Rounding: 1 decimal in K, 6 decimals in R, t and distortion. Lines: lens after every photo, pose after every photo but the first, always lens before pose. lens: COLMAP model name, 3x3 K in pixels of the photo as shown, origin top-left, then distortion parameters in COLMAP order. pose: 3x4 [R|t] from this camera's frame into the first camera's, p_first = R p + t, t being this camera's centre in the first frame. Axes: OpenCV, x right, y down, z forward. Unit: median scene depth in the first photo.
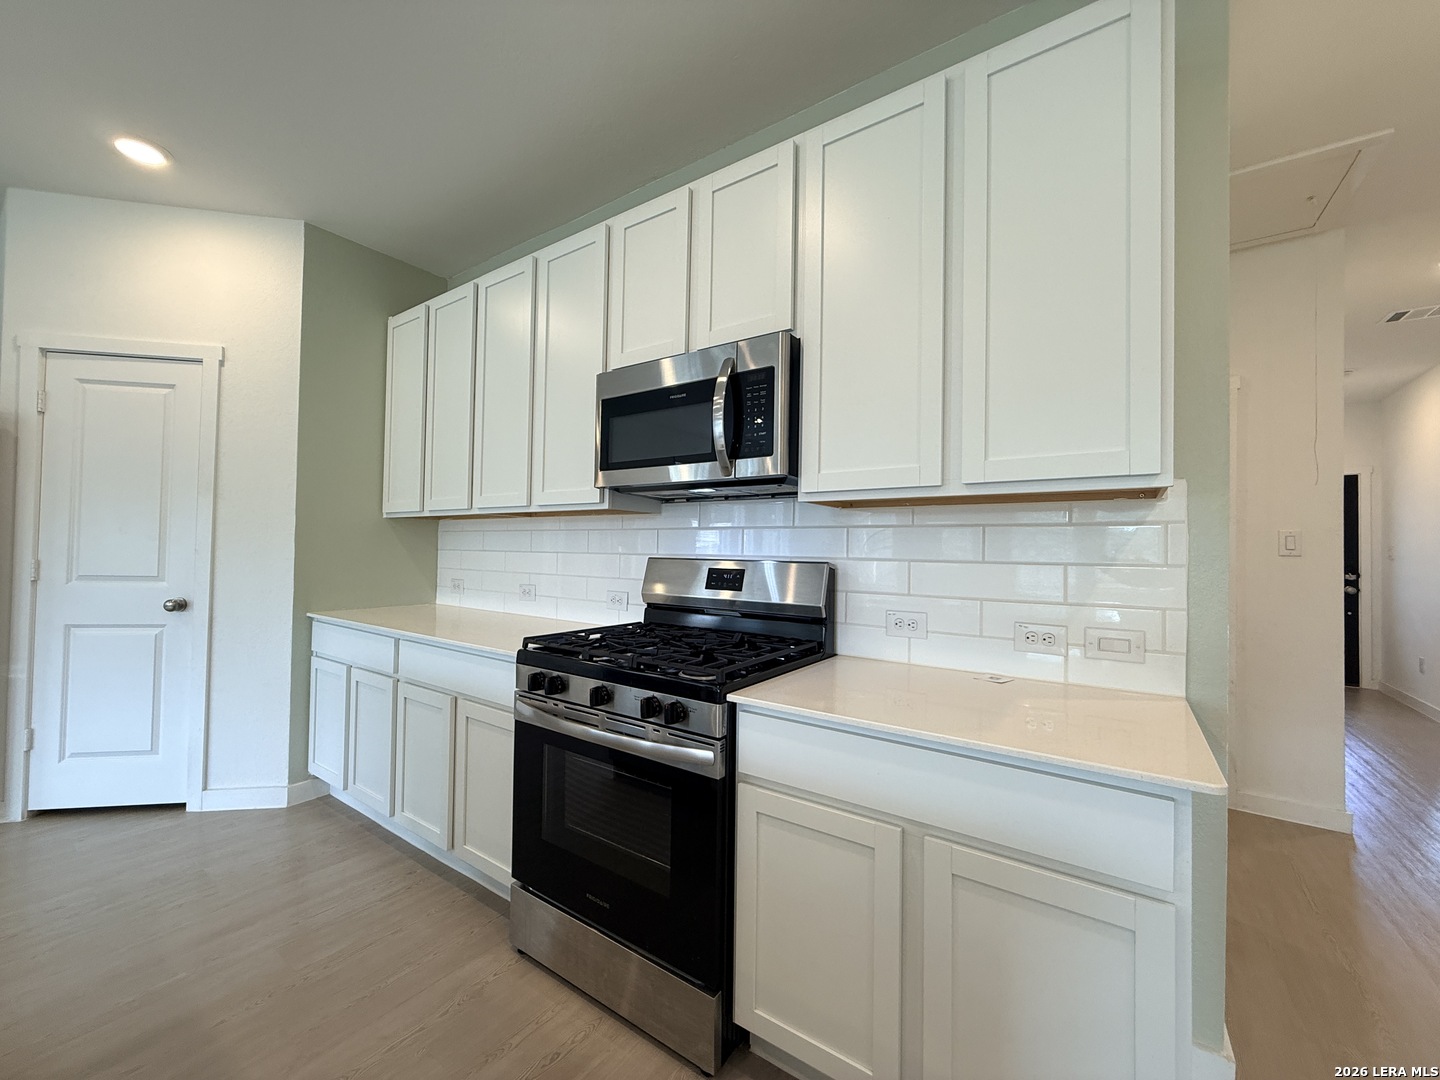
lens RADIAL K [[574.9, 0, 716.1], [0, 574.9, 540.2], [0, 0, 1]] dist [-0.001416, 0.000603]
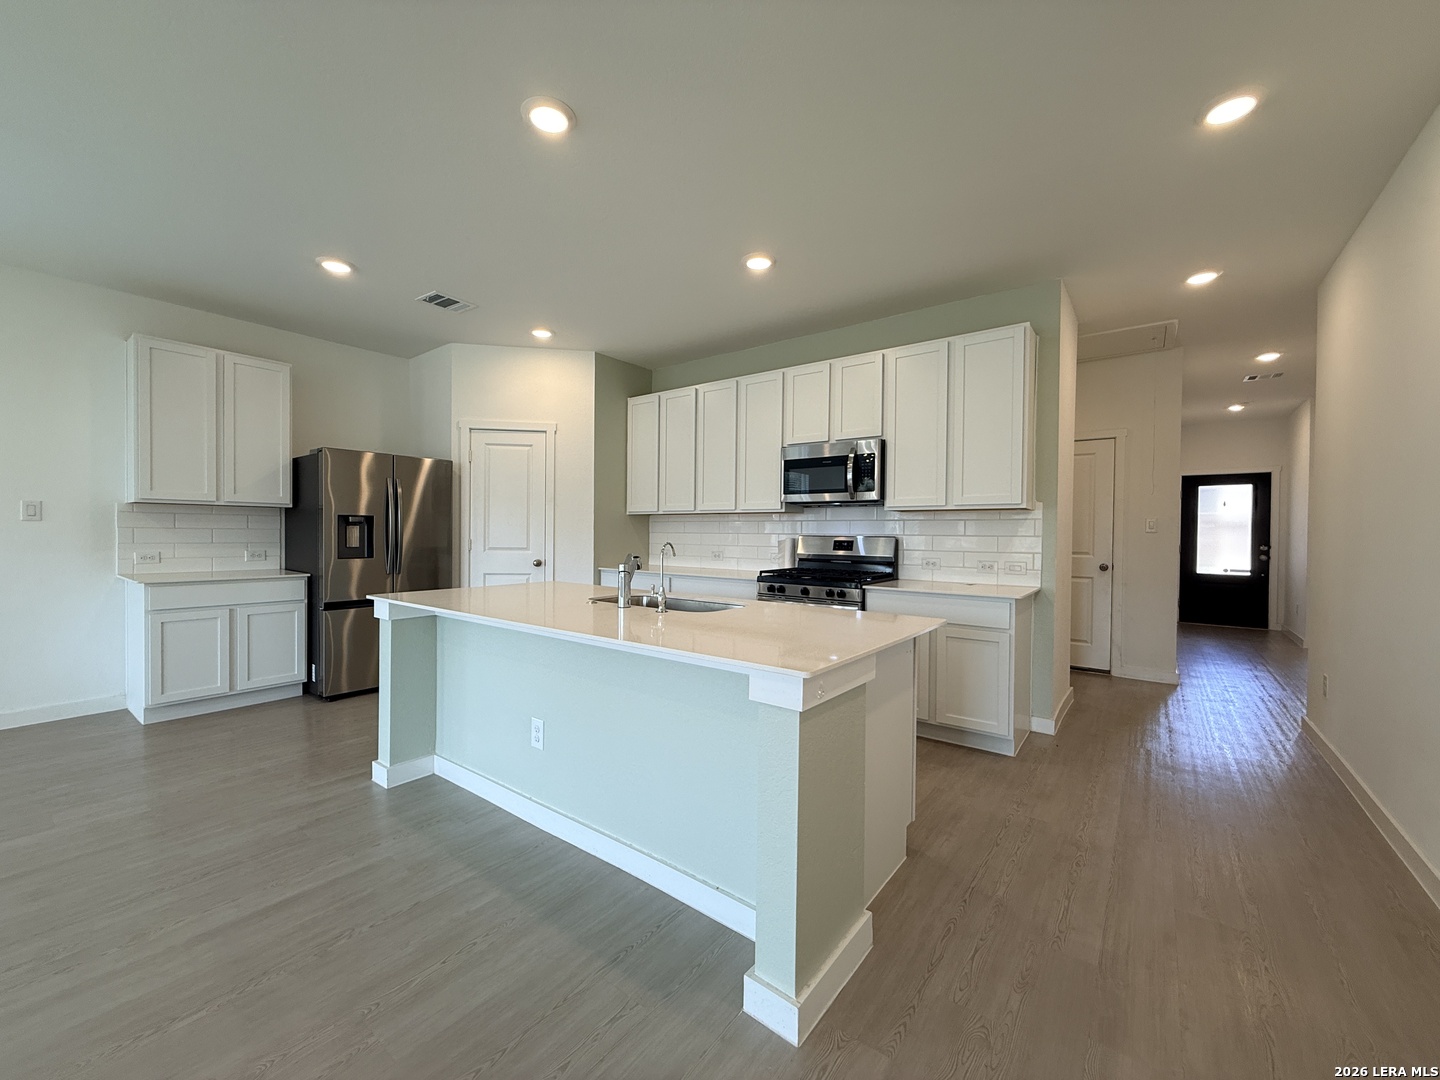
lens RADIAL K [[574.9, 0, 716.6], [0, 574.9, 540.6], [0, 0, 1]] dist [-0.001416, 0.000603]
pose [[0.999261, -0.006673, -0.037842, -0.322581], [0.007875, 0.999467, 0.031686, -0.017037], [0.037610, -0.031961, 0.998781, -0.974196]]
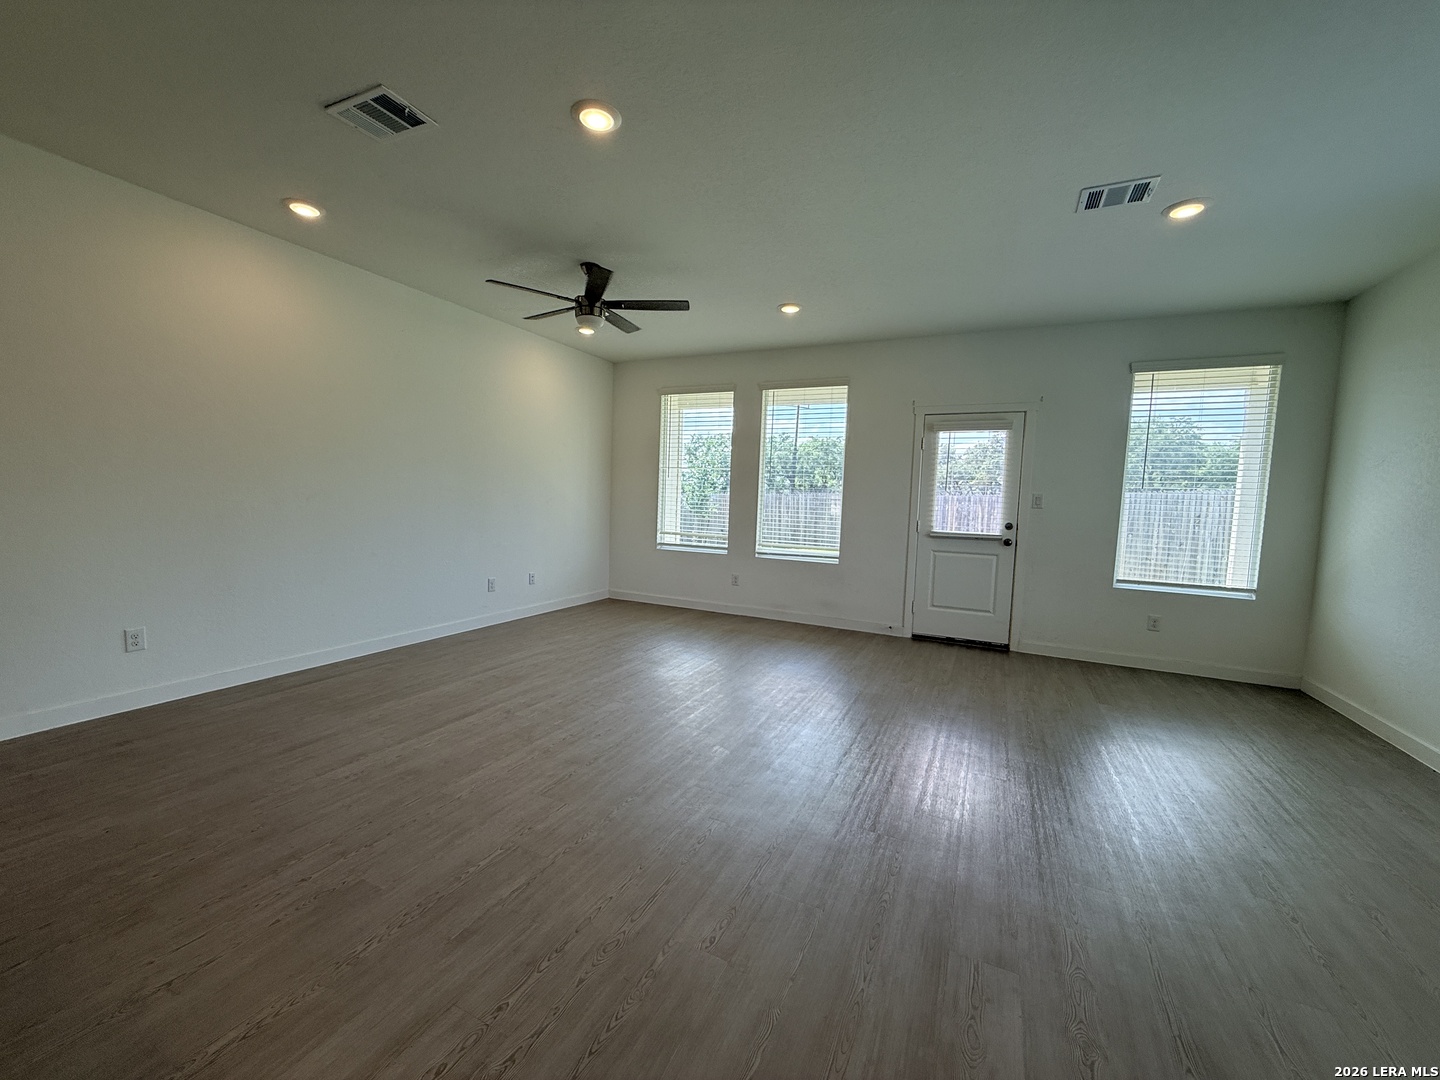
lens RADIAL K [[574.9, 0, 715.6], [0, 574.9, 541.5], [0, 0, 1]] dist [-0.001416, 0.000603]
pose [[-0.985797, -0.038949, -0.163361, -1.281266], [-0.048980, 0.997124, 0.057826, -0.031123], [0.160639, 0.065006, -0.984870, 0.209833]]
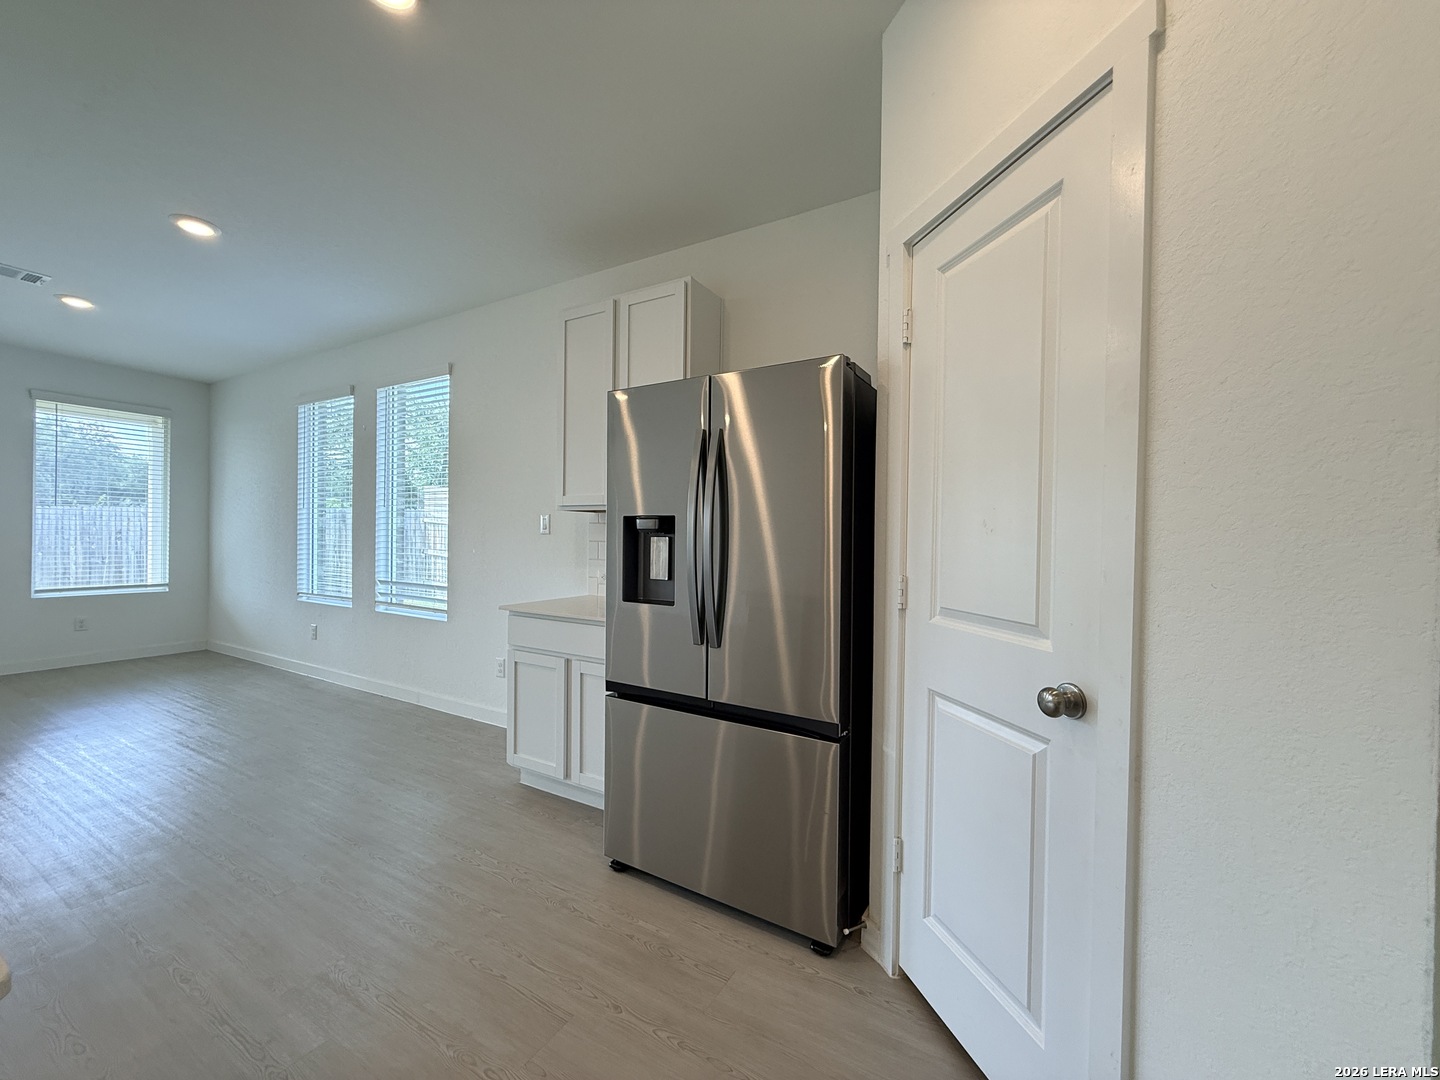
lens RADIAL K [[574.9, 0, 718.0], [0, 574.9, 541.8], [0, 0, 1]] dist [-0.001416, 0.000603]
pose [[0.089936, -0.008878, -0.995908, -0.626170], [0.005143, 0.999951, -0.008449, -0.000123], [0.995934, -0.004362, 0.089977, 0.815653]]
